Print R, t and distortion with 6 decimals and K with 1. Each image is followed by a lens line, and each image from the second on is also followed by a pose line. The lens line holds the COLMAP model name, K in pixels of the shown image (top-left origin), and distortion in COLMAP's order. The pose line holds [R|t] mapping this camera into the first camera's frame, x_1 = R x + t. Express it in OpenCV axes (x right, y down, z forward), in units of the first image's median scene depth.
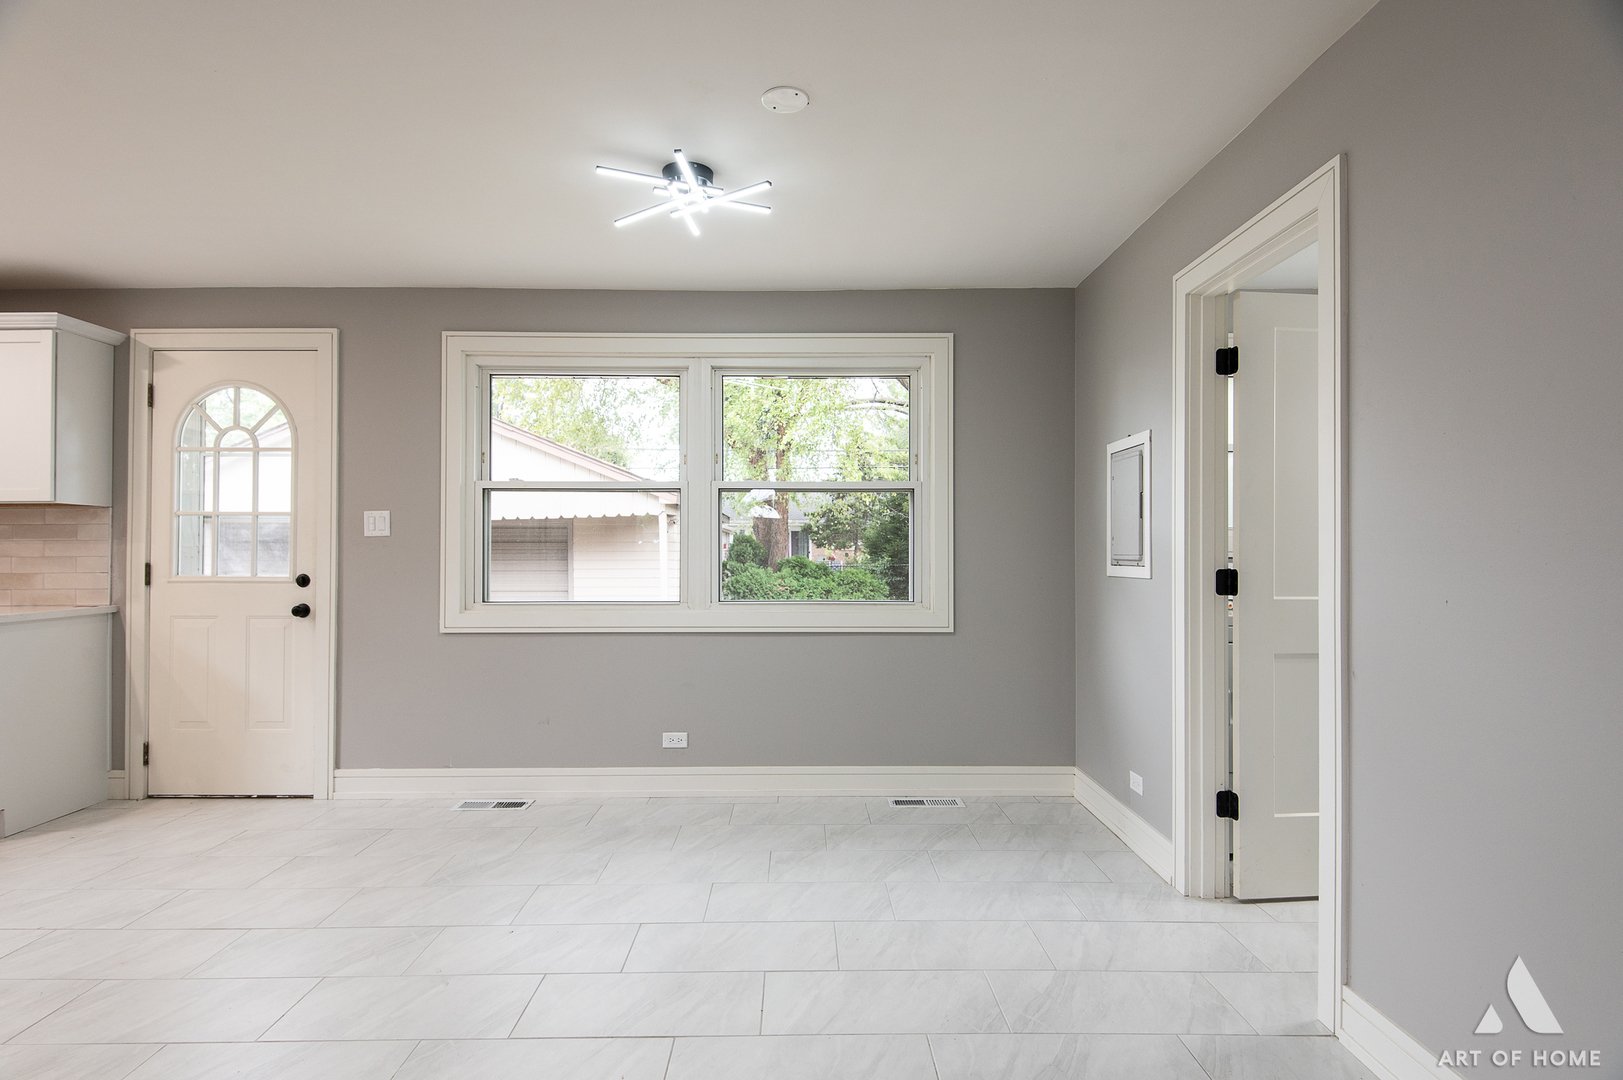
lens RADIAL K [[850.5, 0, 810.1], [0, 850.5, 539.4], [0, 0, 1]] dist [0.018260, -0.009180]
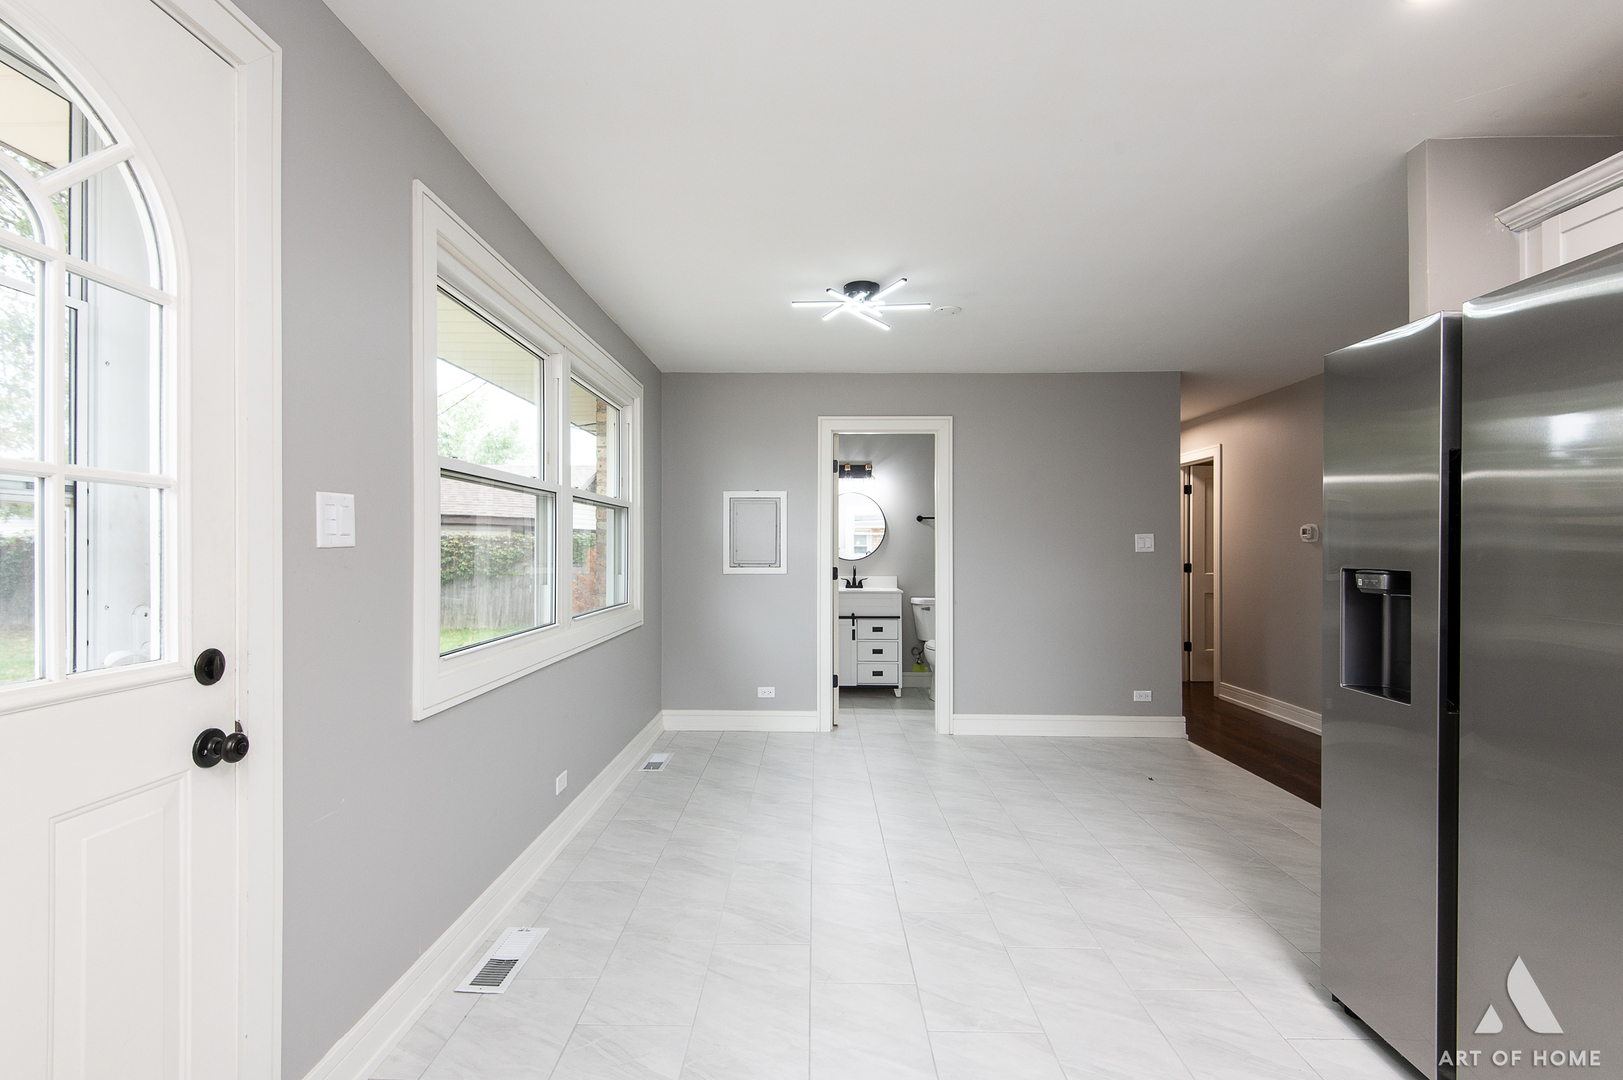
lens RADIAL K [[729.3, 0, 819.7], [0, 729.3, 544.2], [0, 0, 1]] dist [0.017264, -0.007521]
pose [[0.007990, 0.005965, 0.999950, -1.062659], [-0.012120, 0.999909, -0.005868, -0.006831], [-0.999895, -0.012072, 0.008061, 0.860363]]
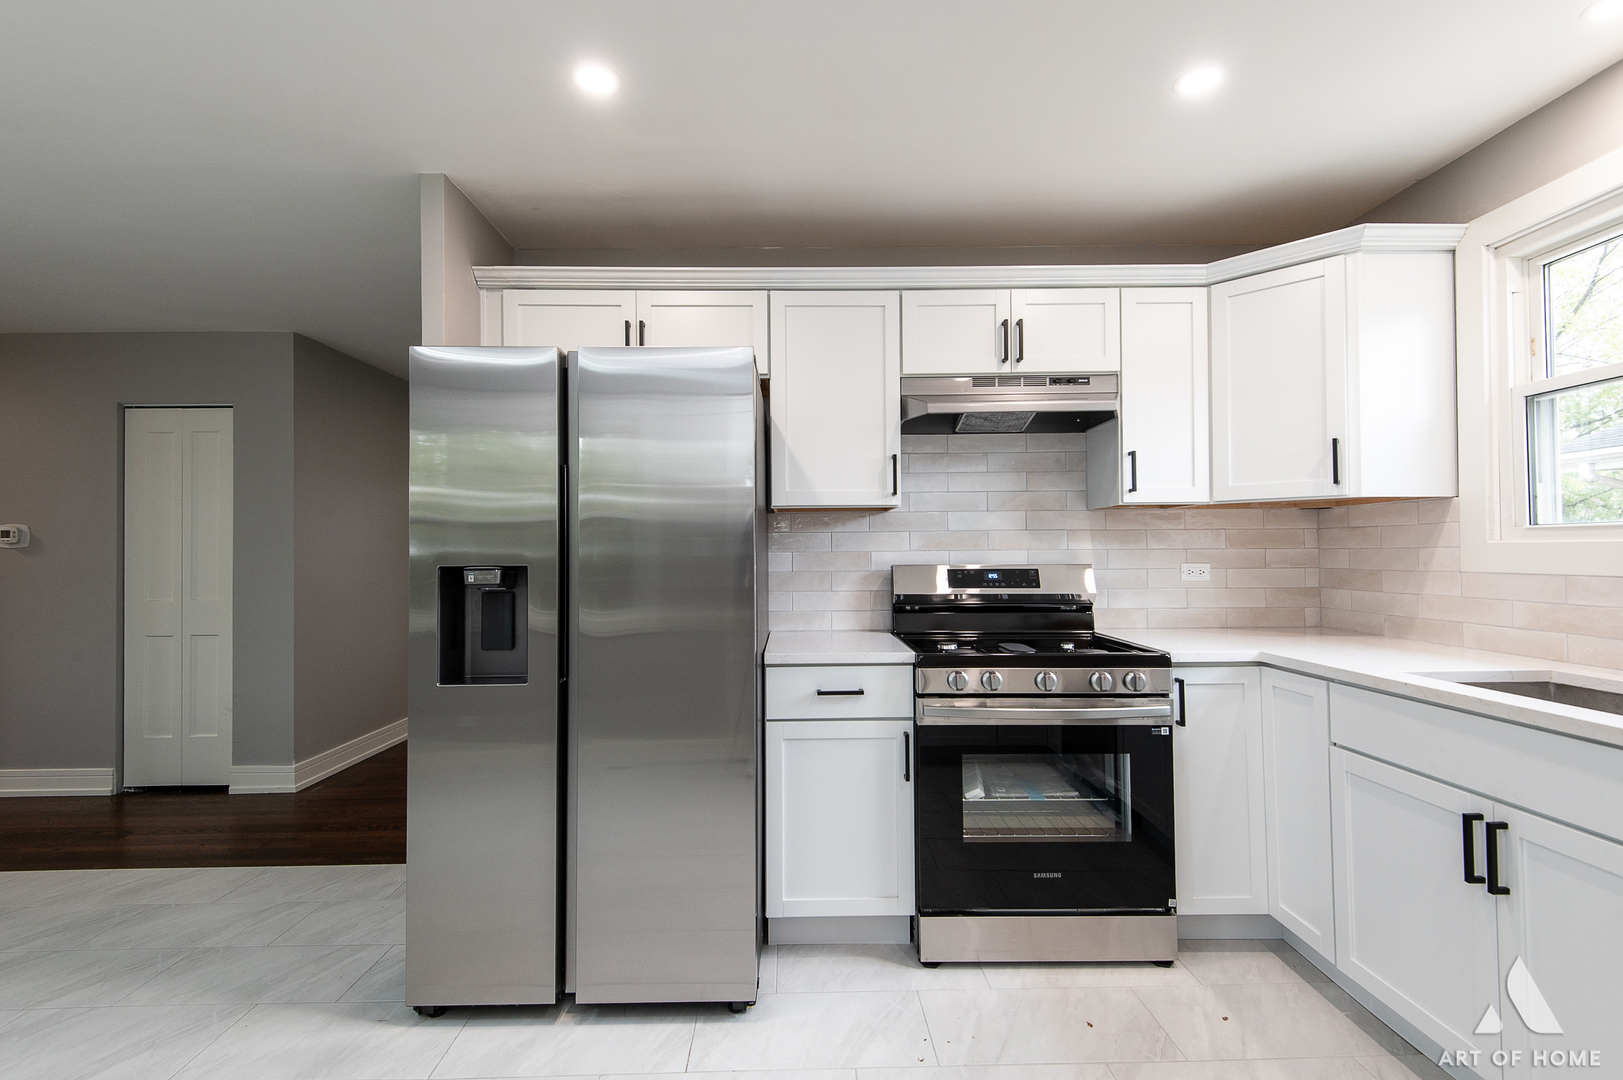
lens RADIAL K [[729.3, 0, 800.5], [0, 729.3, 544.4], [0, 0, 1]] dist [0.017264, -0.007521]
pose [[-0.999905, 0.013455, -0.003069, -0.770291], [0.013510, 0.999737, -0.018544, 0.000611], [0.002819, -0.018584, -0.999823, 1.025522]]
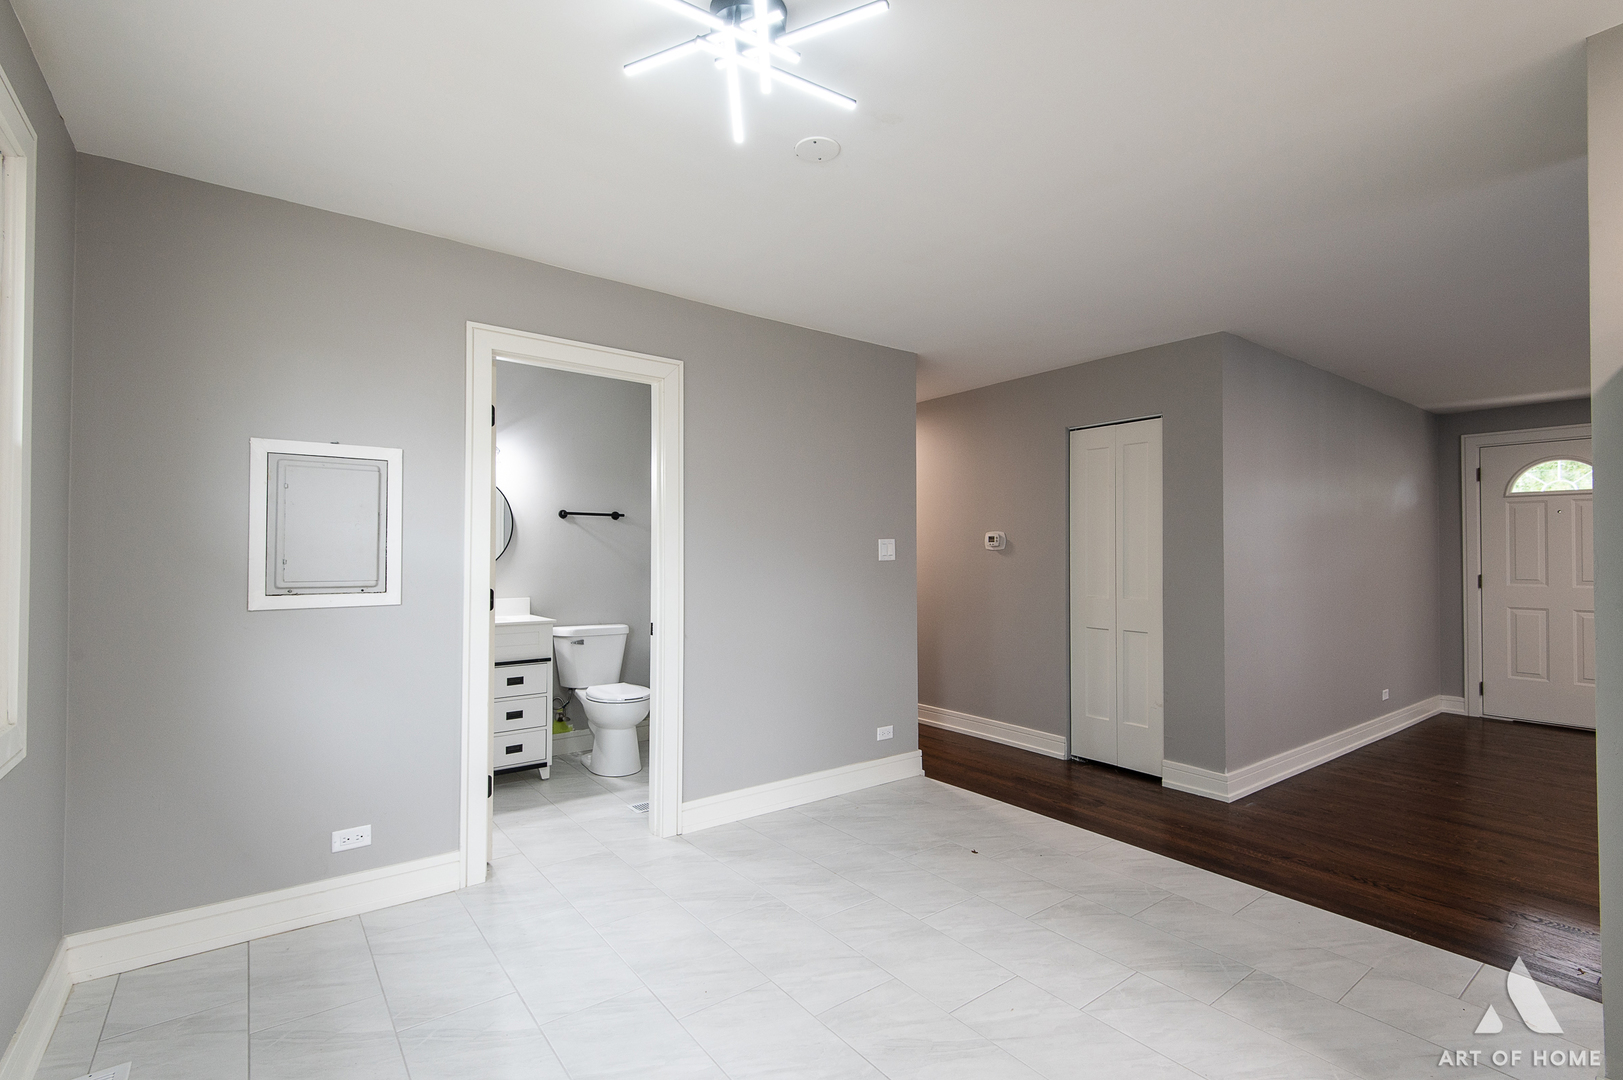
lens RADIAL K [[729.3, 0, 815.8], [0, 729.3, 544.8], [0, 0, 1]] dist [0.017264, -0.007521]
pose [[-0.601421, 0.011393, 0.798851, -0.503719], [-0.009903, 0.999715, -0.021713, -0.006437], [-0.798871, -0.020969, -0.601137, 1.050895]]
